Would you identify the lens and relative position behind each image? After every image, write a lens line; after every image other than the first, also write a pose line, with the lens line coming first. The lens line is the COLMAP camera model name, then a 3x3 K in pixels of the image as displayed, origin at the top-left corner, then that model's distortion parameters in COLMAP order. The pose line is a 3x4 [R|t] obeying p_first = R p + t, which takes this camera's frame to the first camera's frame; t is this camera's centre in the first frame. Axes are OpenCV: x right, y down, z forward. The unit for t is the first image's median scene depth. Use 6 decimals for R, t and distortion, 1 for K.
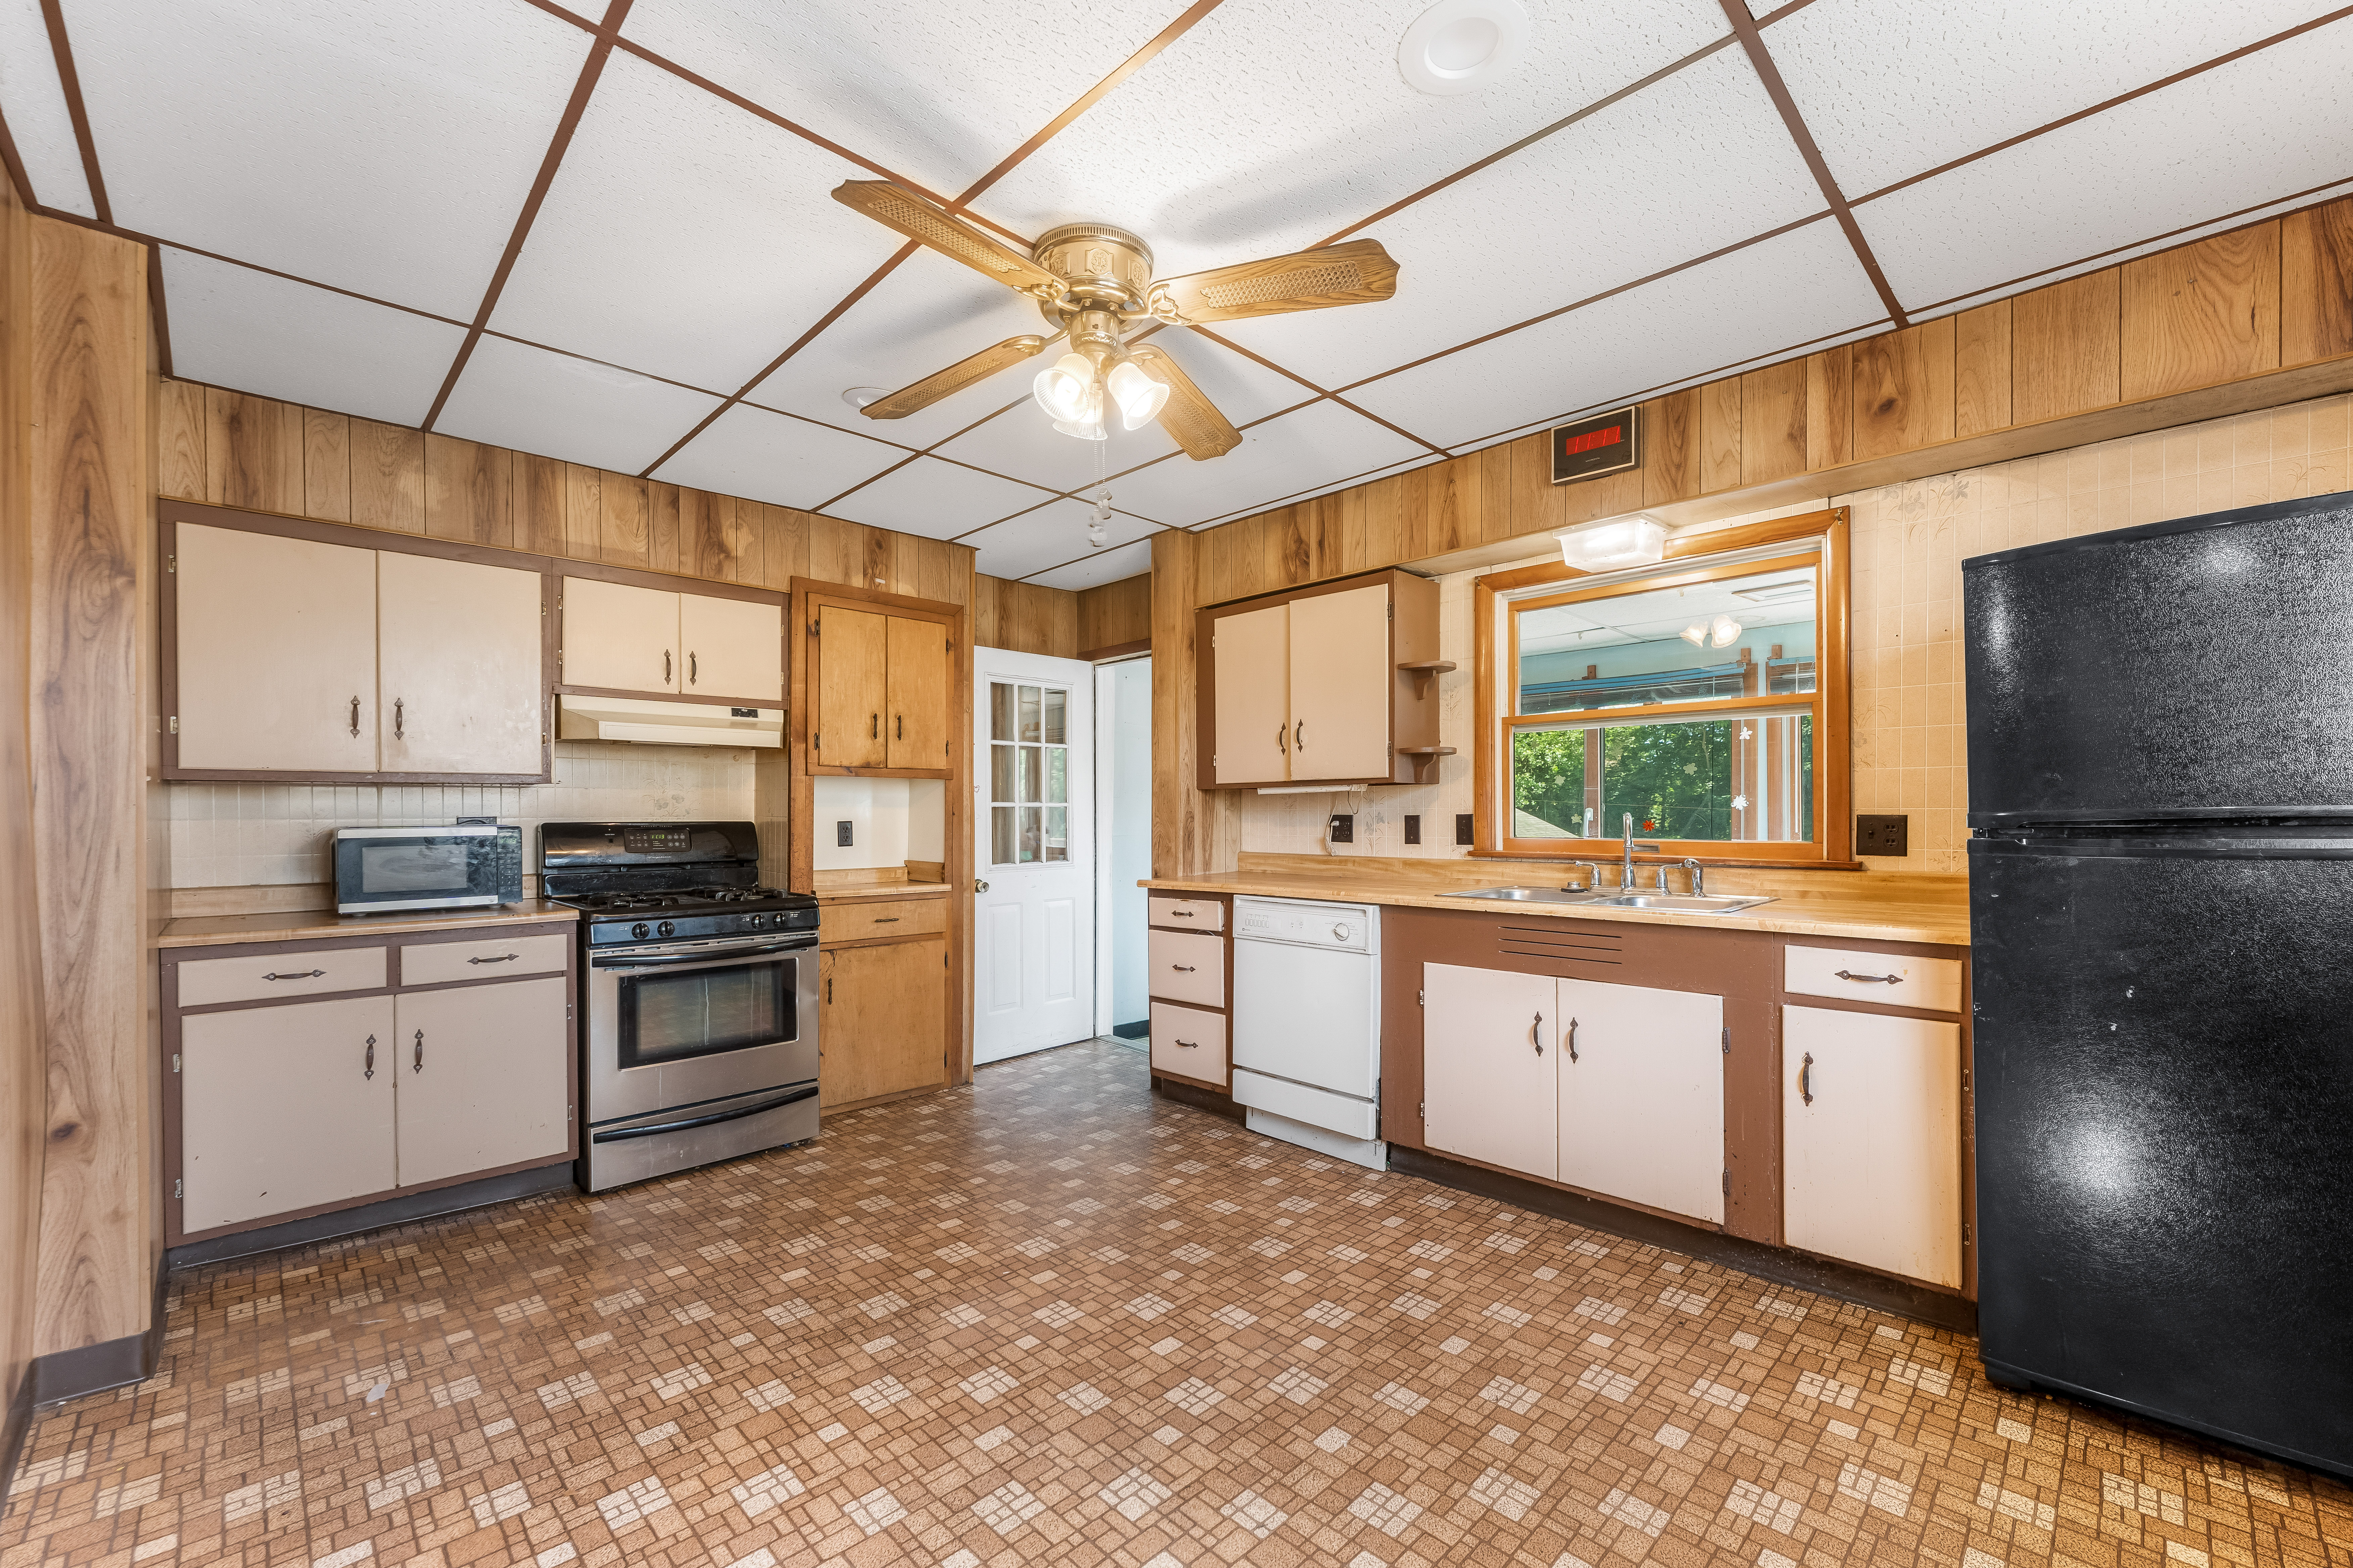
lens RADIAL K [[950.0, 0, 1179.8], [0, 950.0, 820.6], [0, 0, 1]] dist [-0.007895, -0.000230]
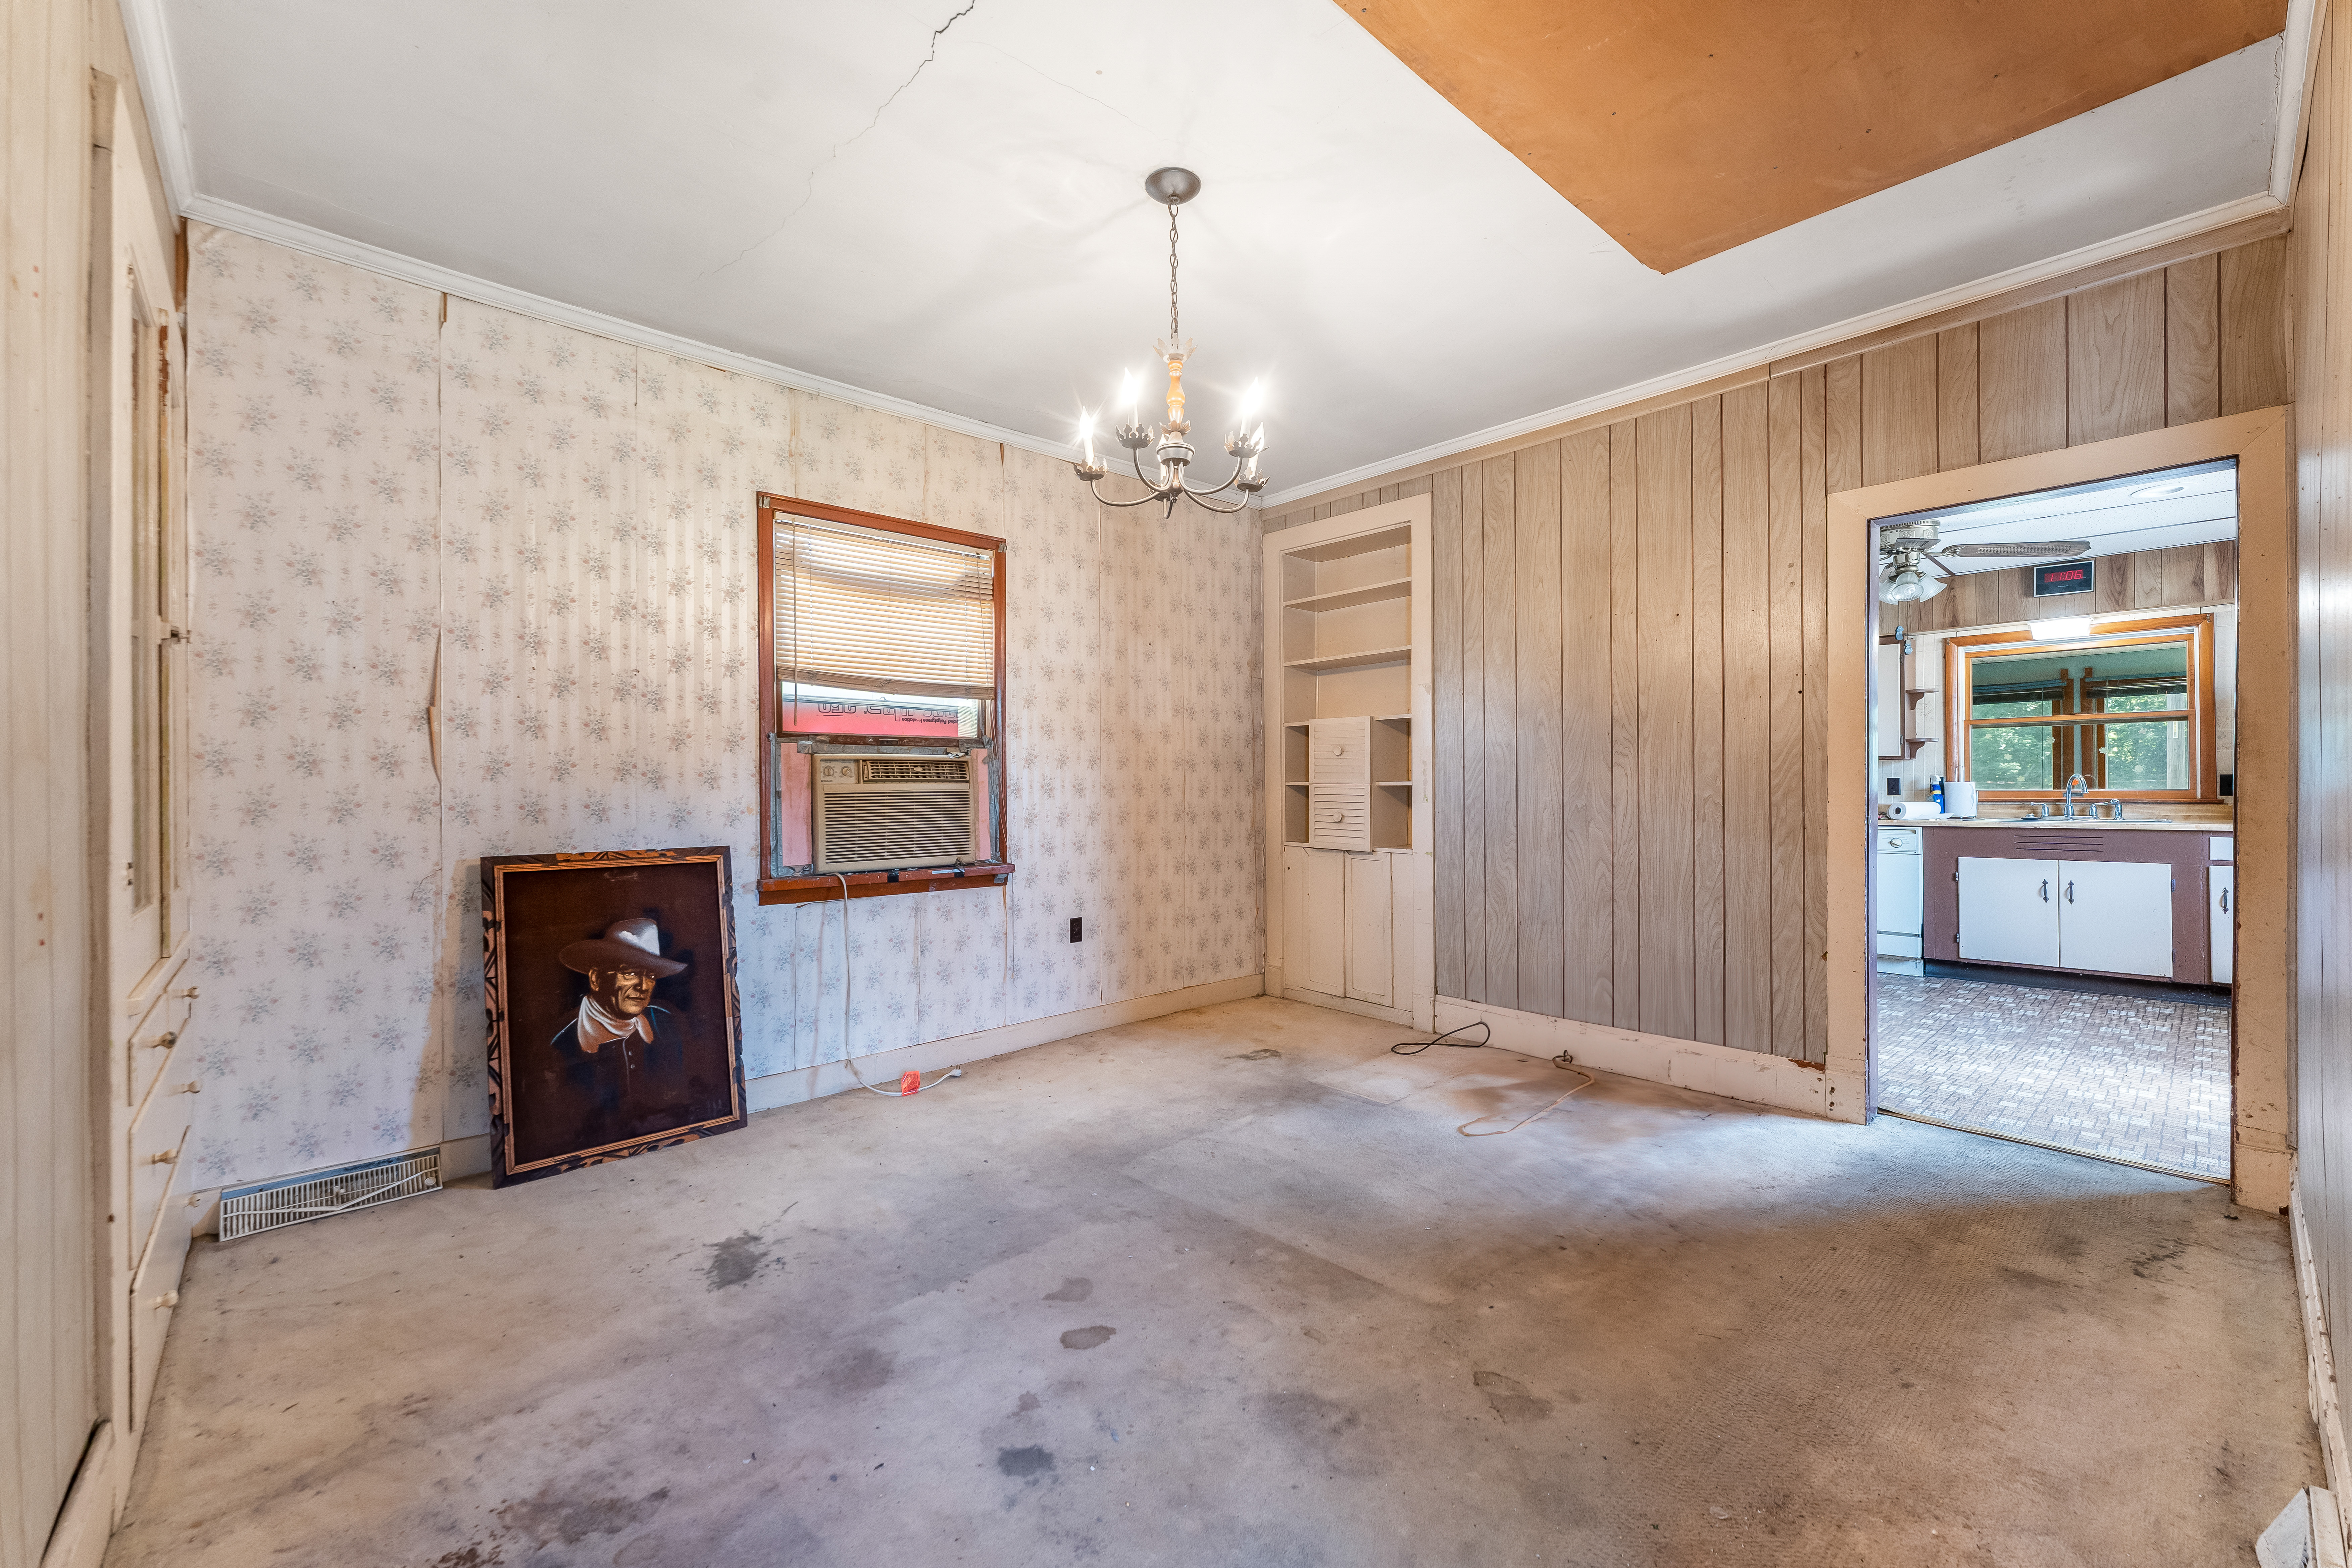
lens RADIAL K [[949.7, 0, 1163.0], [0, 949.7, 784.3], [0, 0, 1]] dist [-0.007895, -0.000230]
pose [[0.998648, -0.002651, -0.051924, -1.176522], [0.002219, 0.999963, -0.008368, 0.020832], [0.051944, 0.008241, 0.998616, -0.894971]]
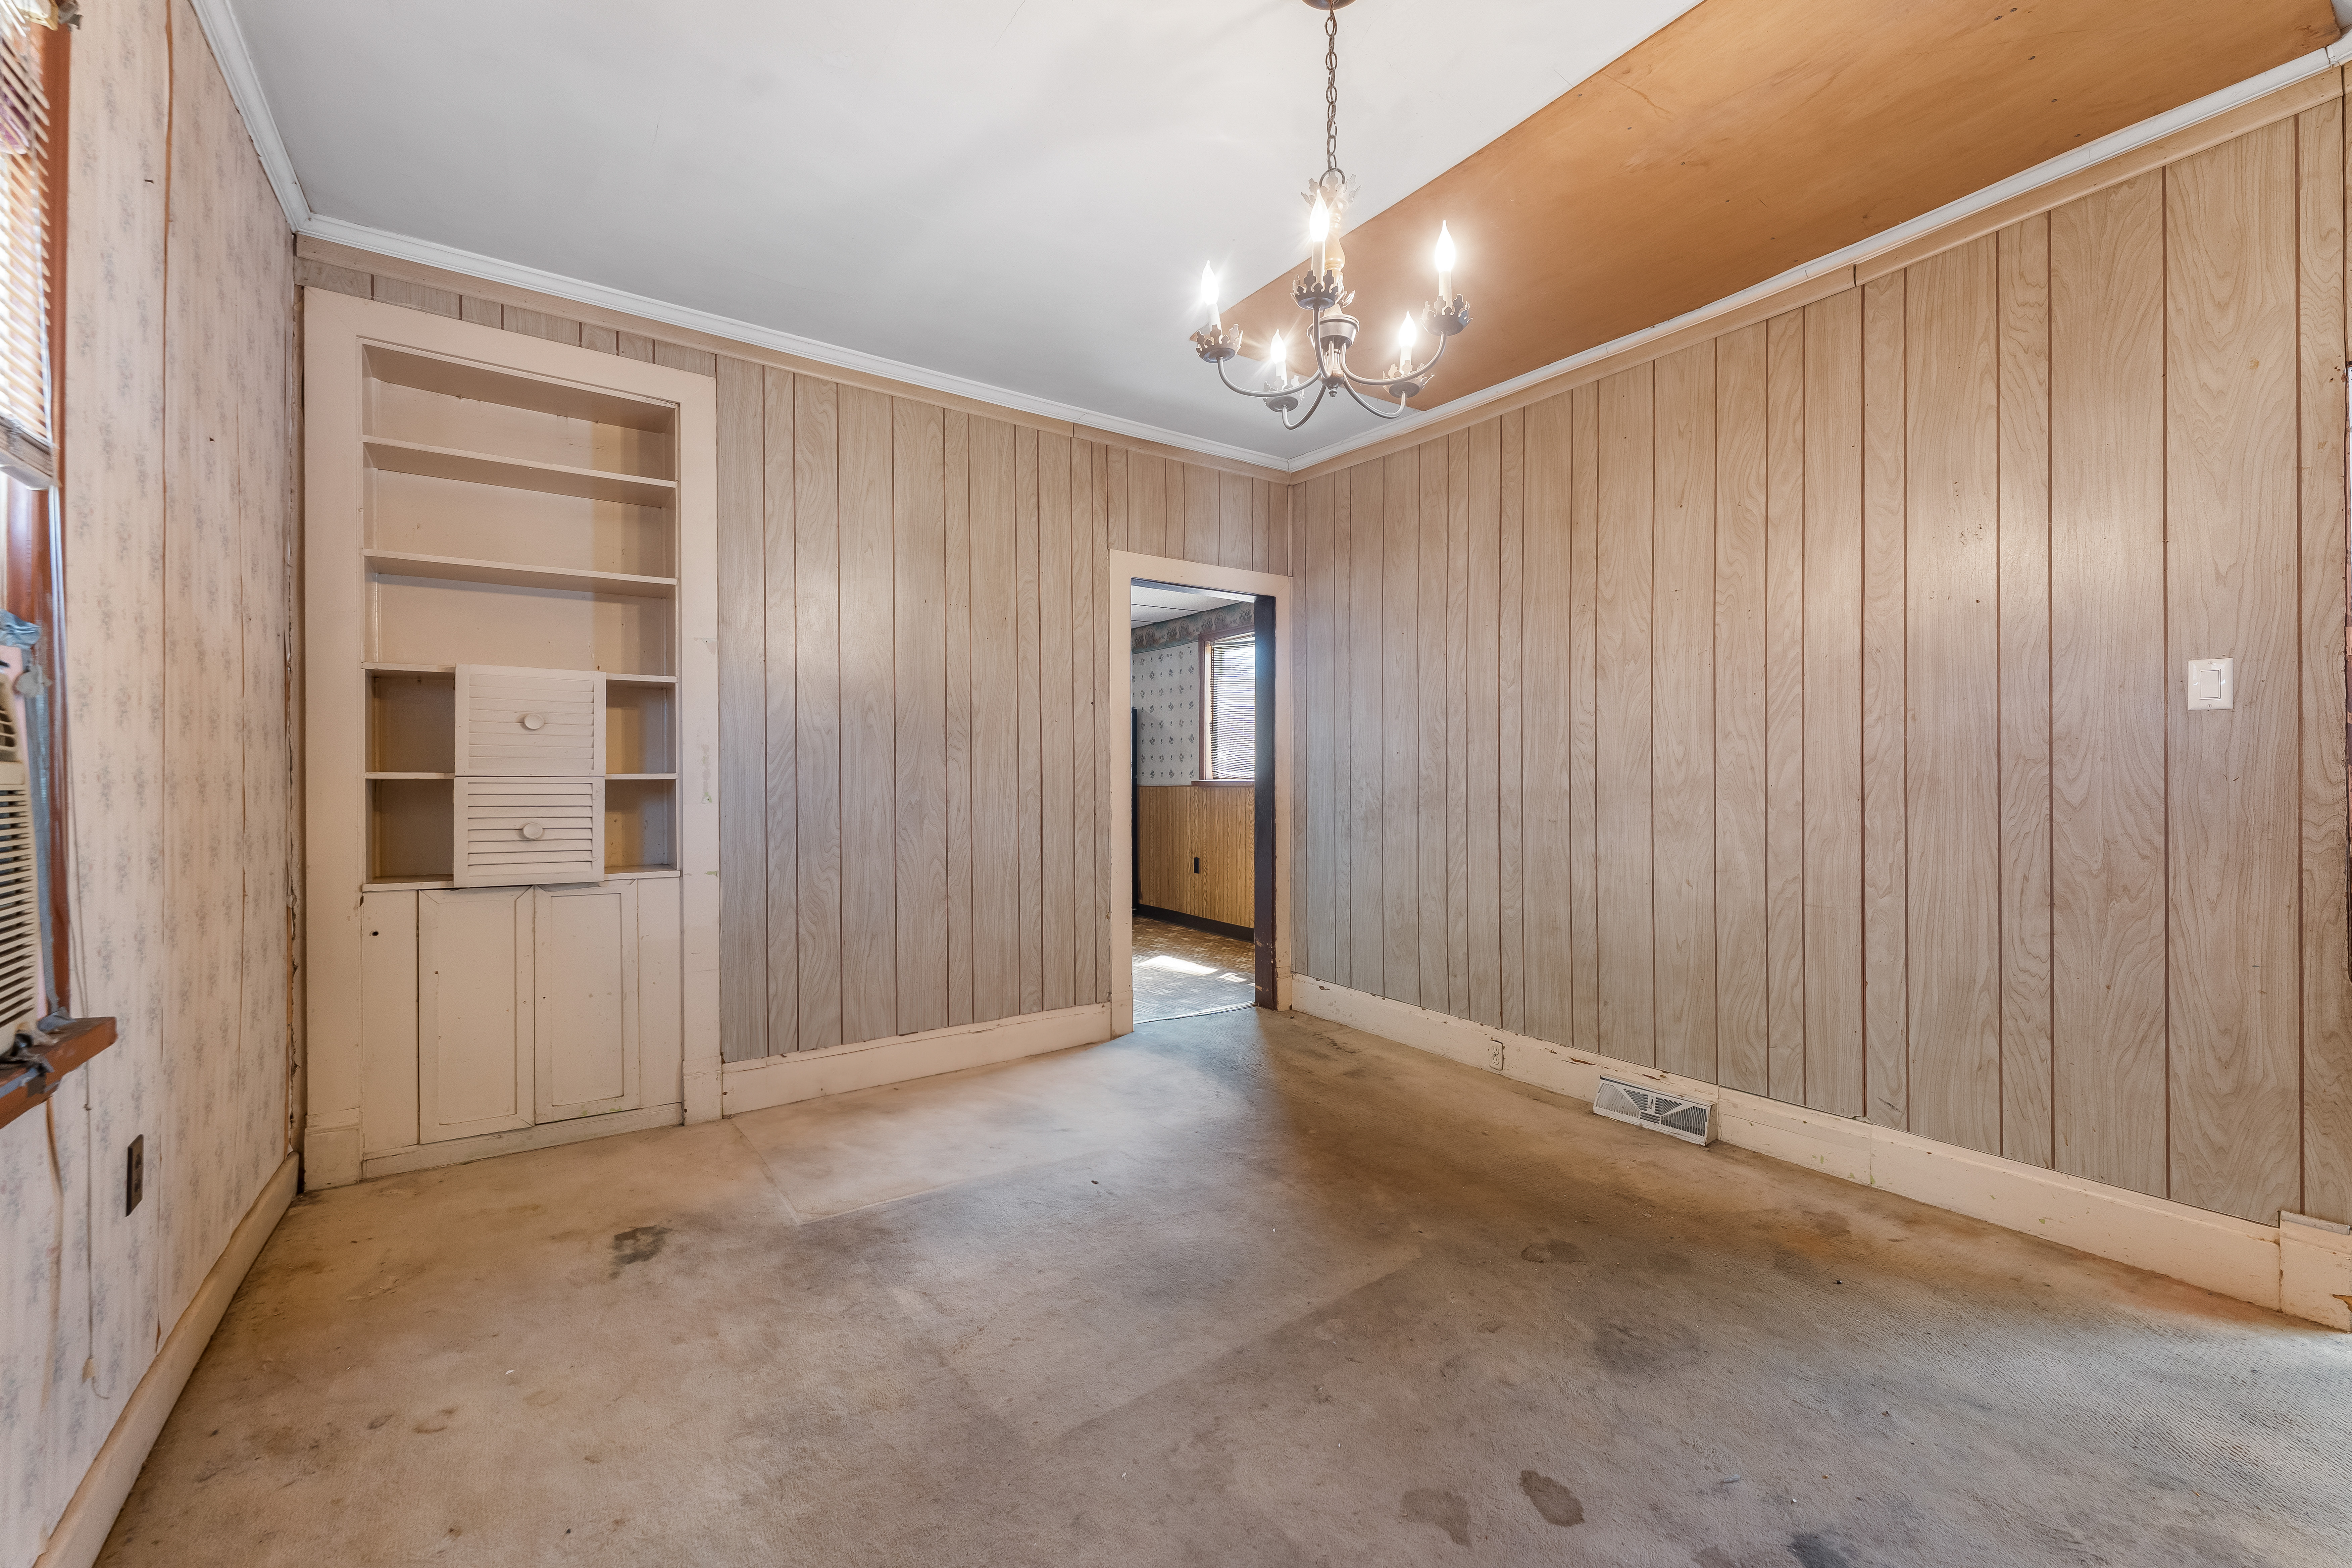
lens RADIAL K [[949.7, 0, 1198.9], [0, 949.7, 773.2], [0, 0, 1]] dist [-0.007895, -0.000230]
pose [[0.163083, 0.005837, 0.986595, -1.798835], [0.008784, 0.999934, -0.007368, 0.017097], [-0.986573, 0.009868, 0.163021, -0.128148]]
